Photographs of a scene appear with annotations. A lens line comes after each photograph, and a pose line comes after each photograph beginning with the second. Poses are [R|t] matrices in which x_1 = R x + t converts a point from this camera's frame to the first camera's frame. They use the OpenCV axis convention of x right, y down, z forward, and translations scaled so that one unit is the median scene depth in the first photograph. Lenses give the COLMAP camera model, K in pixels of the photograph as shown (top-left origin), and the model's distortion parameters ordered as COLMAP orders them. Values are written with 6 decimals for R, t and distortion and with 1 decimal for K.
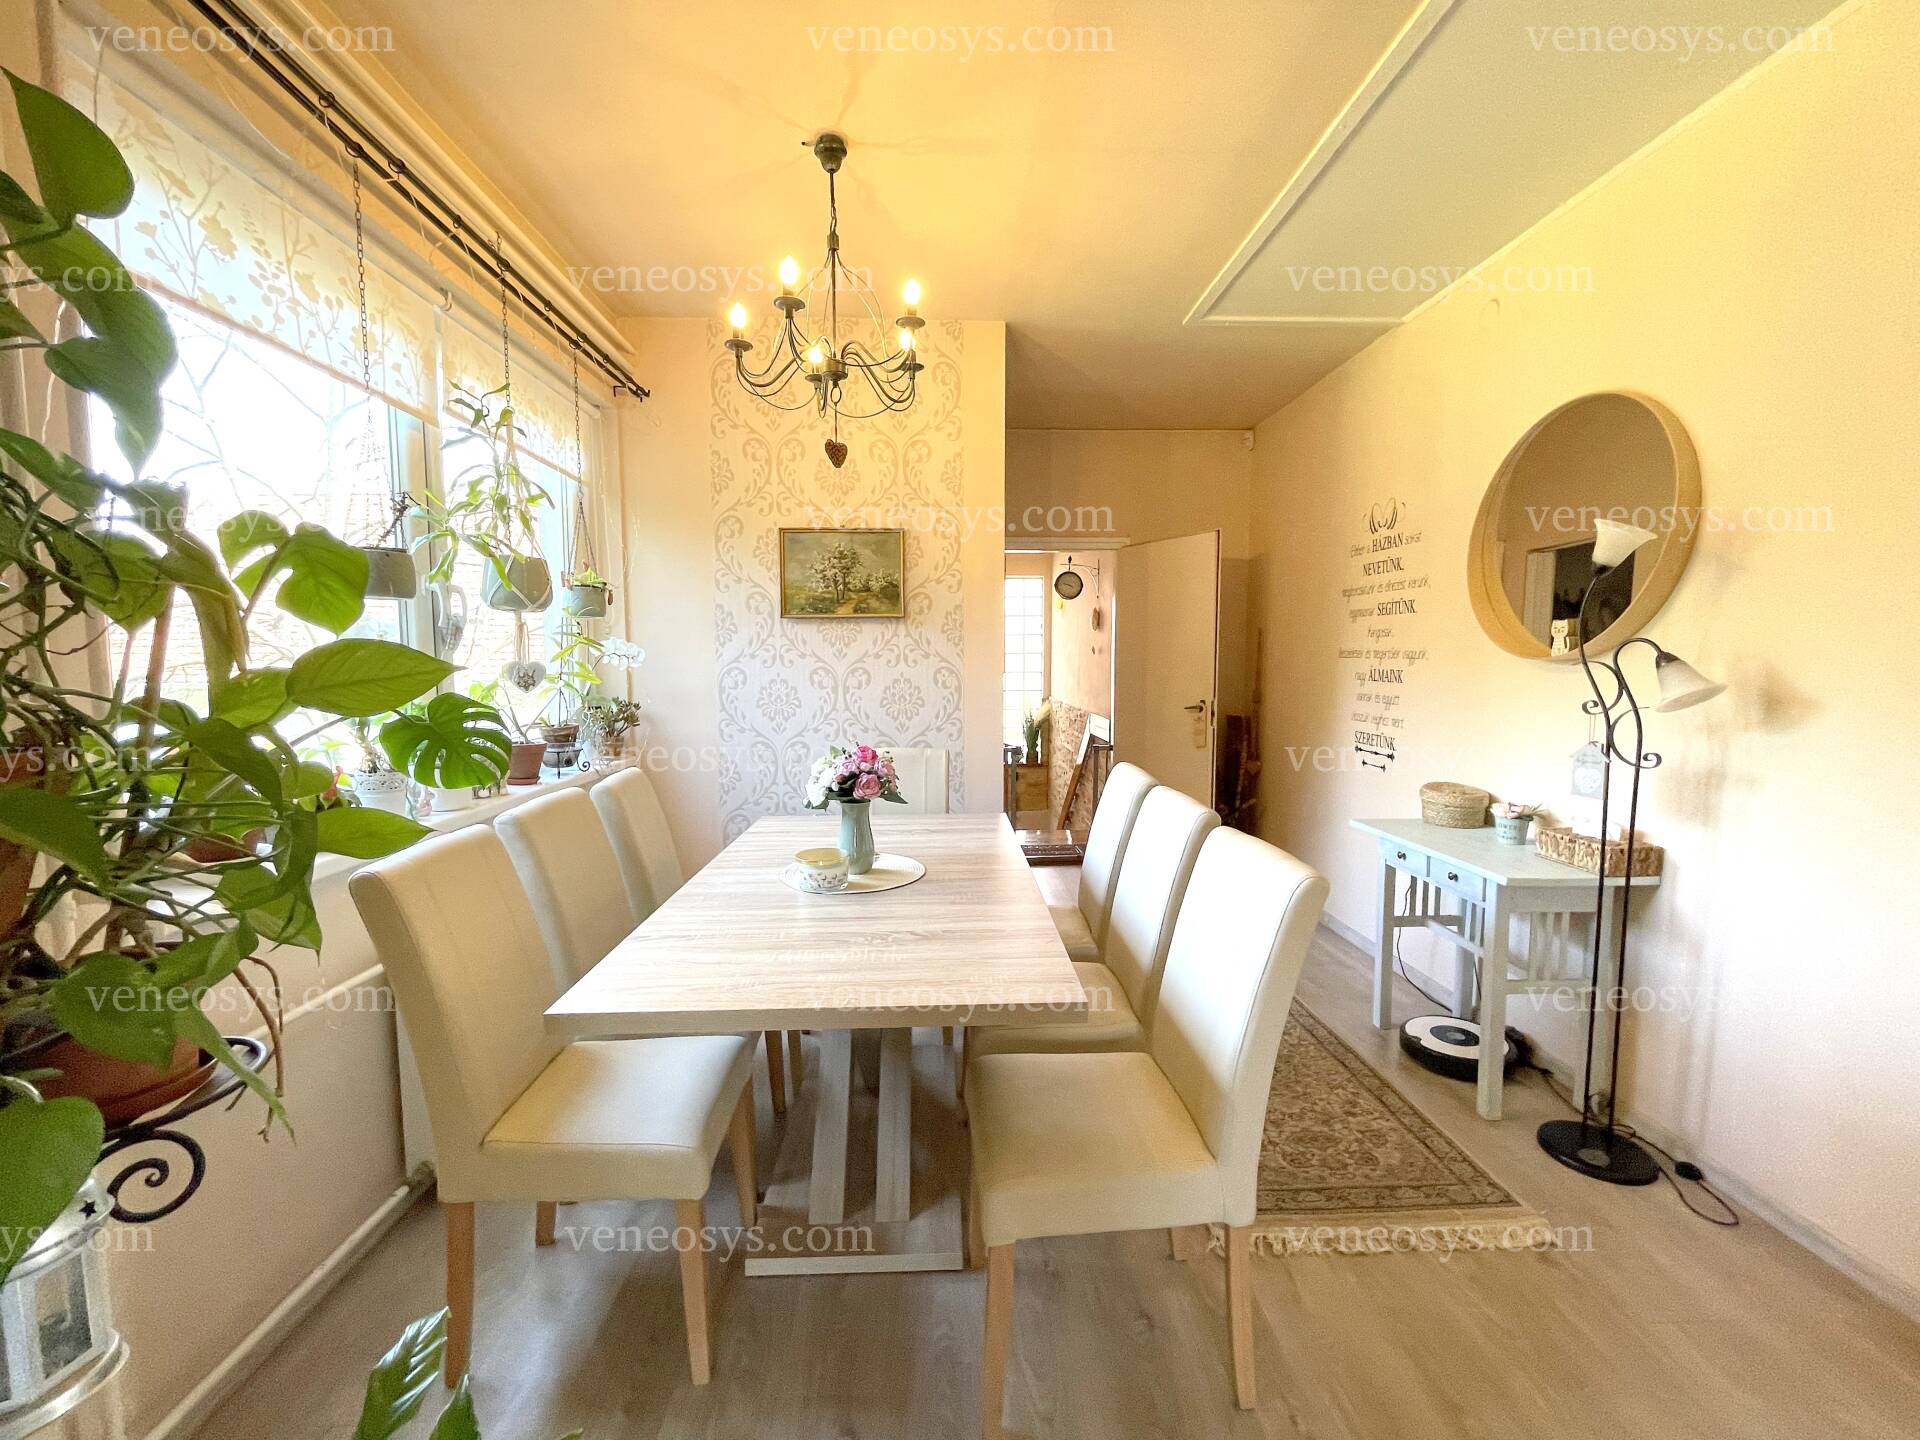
lens RADIAL K [[799.2, 0, 968.7], [0, 799.2, 723.4], [0, 0, 1]] dist [0.000889, -0.000778]
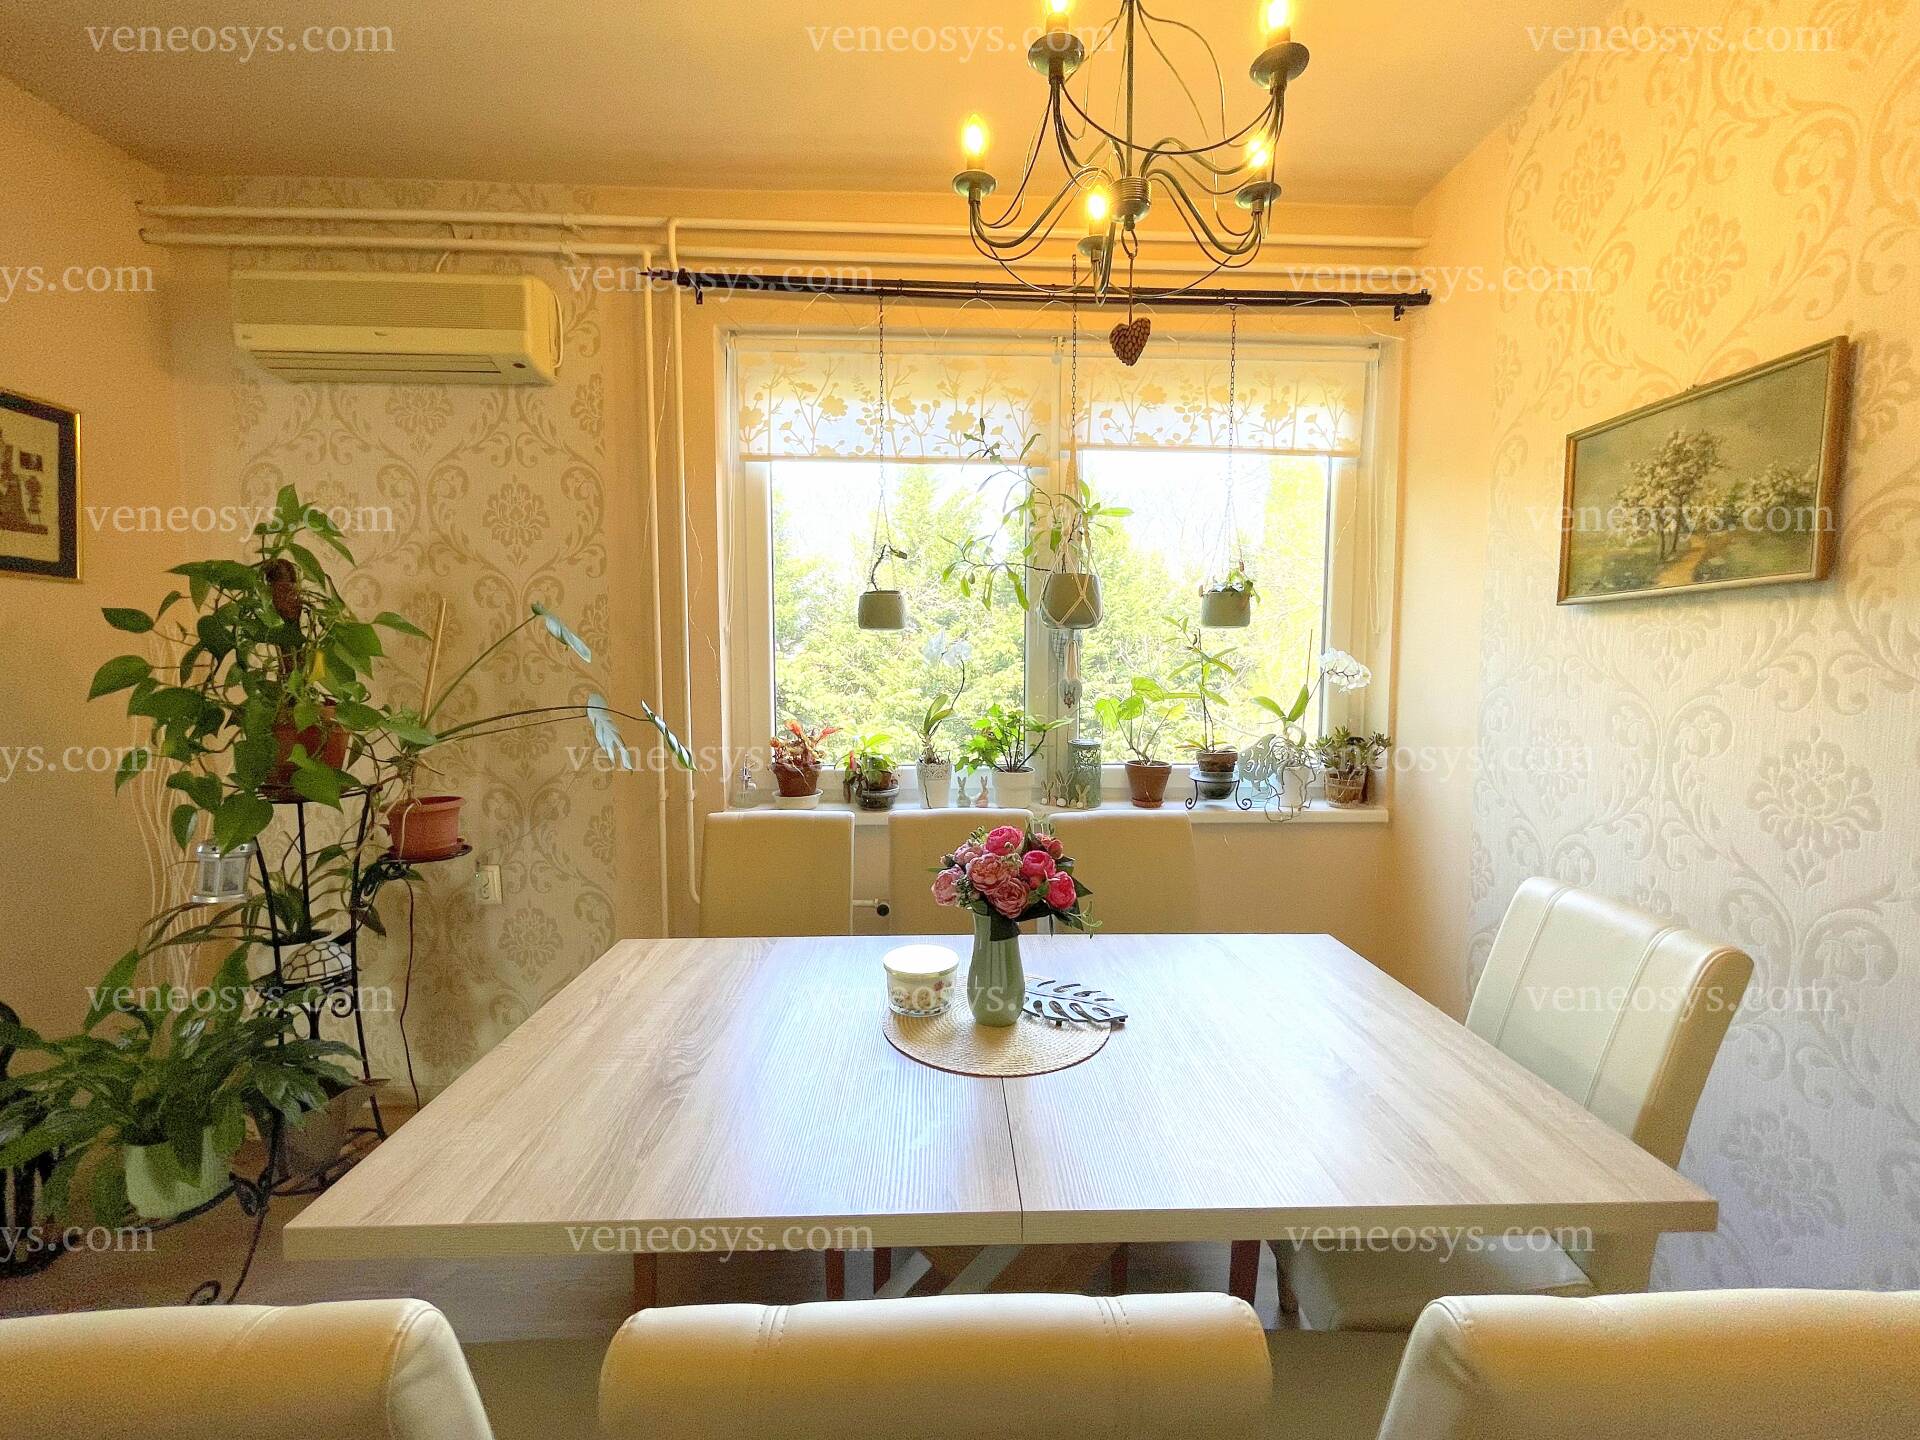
lens RADIAL K [[799.2, 0, 972.7], [0, 799.2, 718.5], [0, 0, 1]] dist [0.000889, -0.000778]
pose [[-0.017872, 0.069756, -0.997404, 0.368017], [-0.083736, 0.993954, 0.071015, -0.074164], [0.996328, 0.084788, -0.011923, 0.744165]]
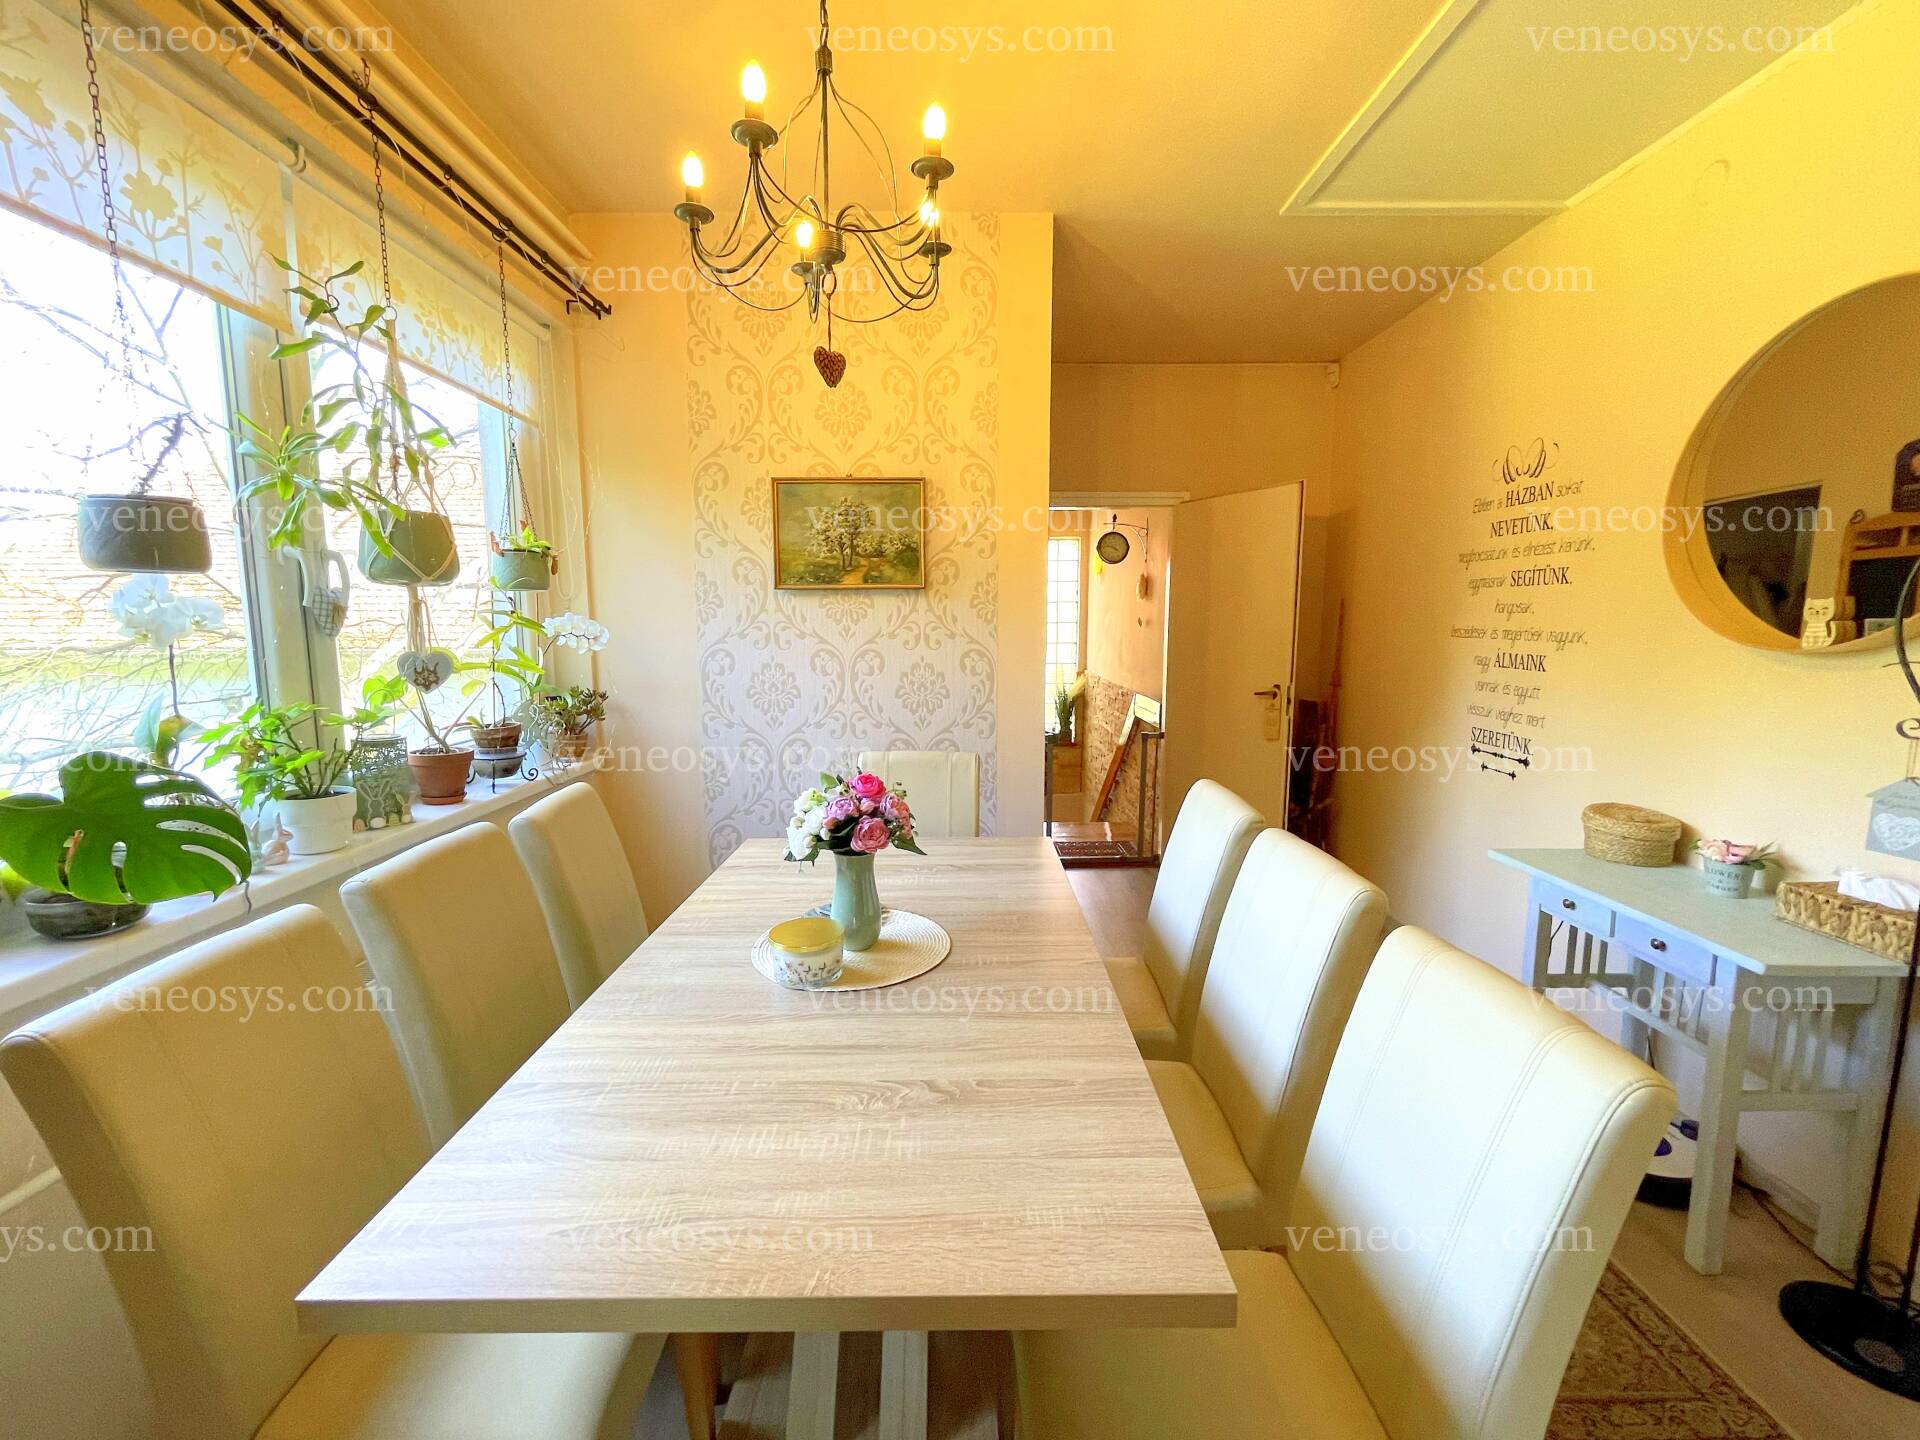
lens RADIAL K [[799.2, 0, 964.9], [0, 799.2, 722.4], [0, 0, 1]] dist [0.000889, -0.000778]
pose [[0.999410, 0.006930, -0.033647, -0.013652], [-0.005396, 0.998951, 0.045469, -0.039869], [0.033927, -0.045261, 0.998399, 0.214921]]
